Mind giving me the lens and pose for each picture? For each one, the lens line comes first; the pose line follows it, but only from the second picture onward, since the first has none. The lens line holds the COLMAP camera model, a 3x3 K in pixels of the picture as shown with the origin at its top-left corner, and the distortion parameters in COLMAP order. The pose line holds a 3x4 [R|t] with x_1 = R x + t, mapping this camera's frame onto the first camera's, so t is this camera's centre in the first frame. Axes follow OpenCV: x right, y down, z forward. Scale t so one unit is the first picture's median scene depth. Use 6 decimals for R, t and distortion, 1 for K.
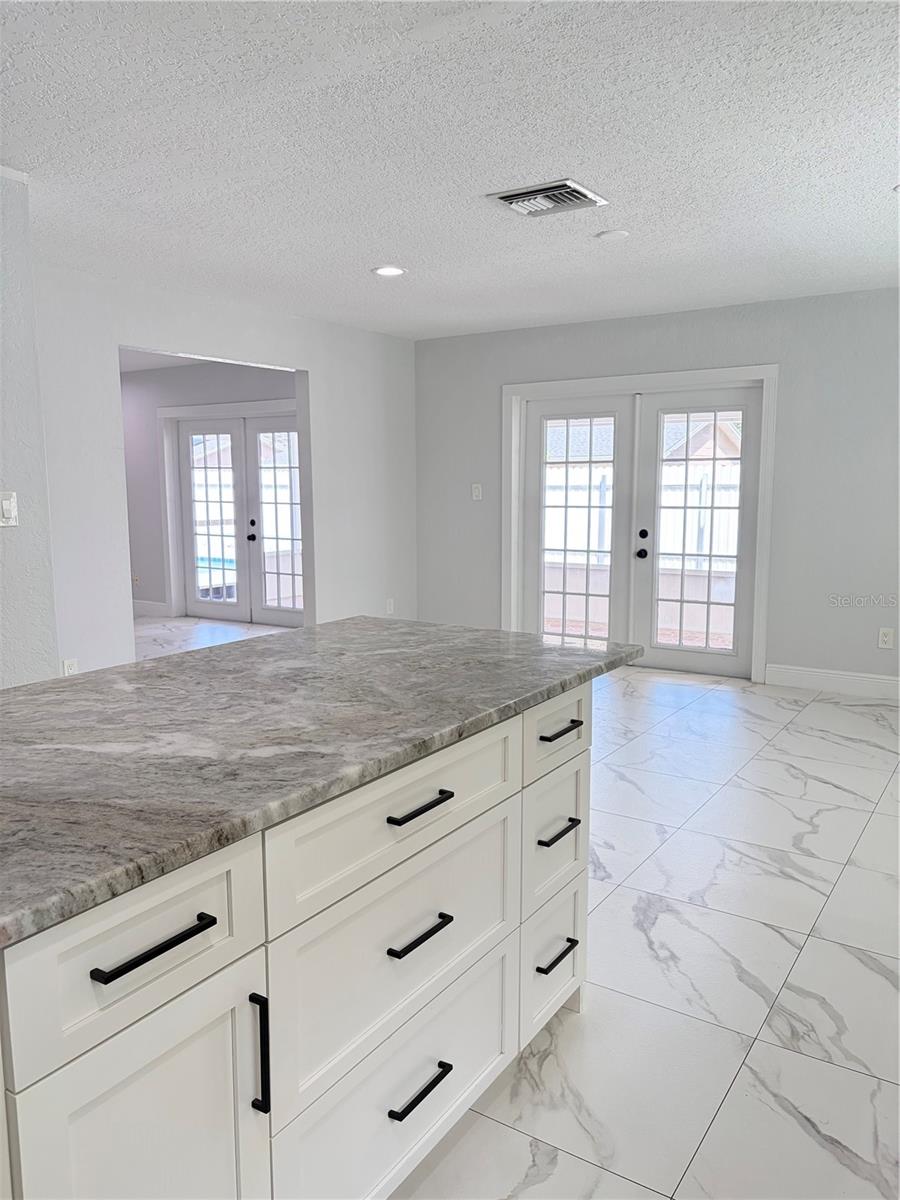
lens RADIAL K [[905.9, 0, 452.1], [0, 905.9, 597.1], [0, 0, 1]] dist [0.073245, -0.081193]
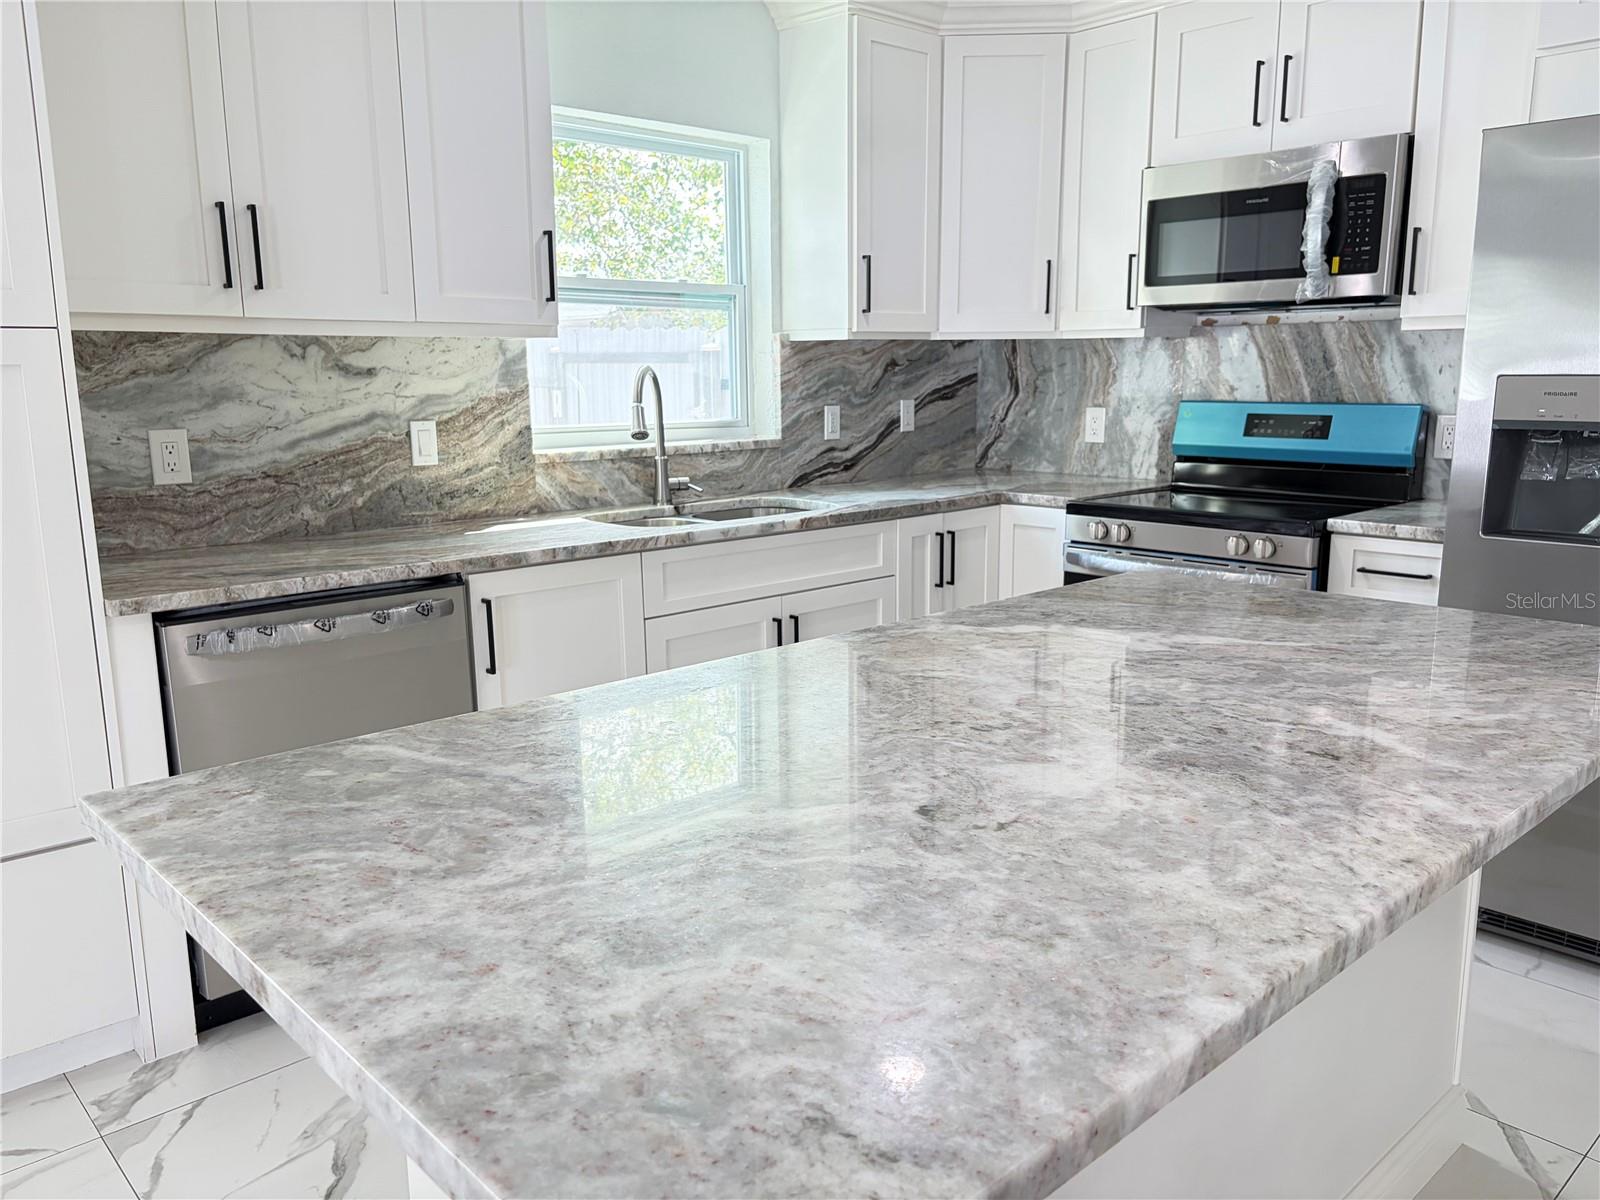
lens RADIAL K [[1207.8, 0, 806.6], [0, 1207.8, 599.9], [0, 0, 1]] dist [0.073245, -0.081193]
pose [[-0.968213, -0.038984, 0.247072, -0.061225], [0.042474, 0.947809, 0.315997, -0.053830], [-0.246496, 0.316447, -0.916025, 0.455325]]
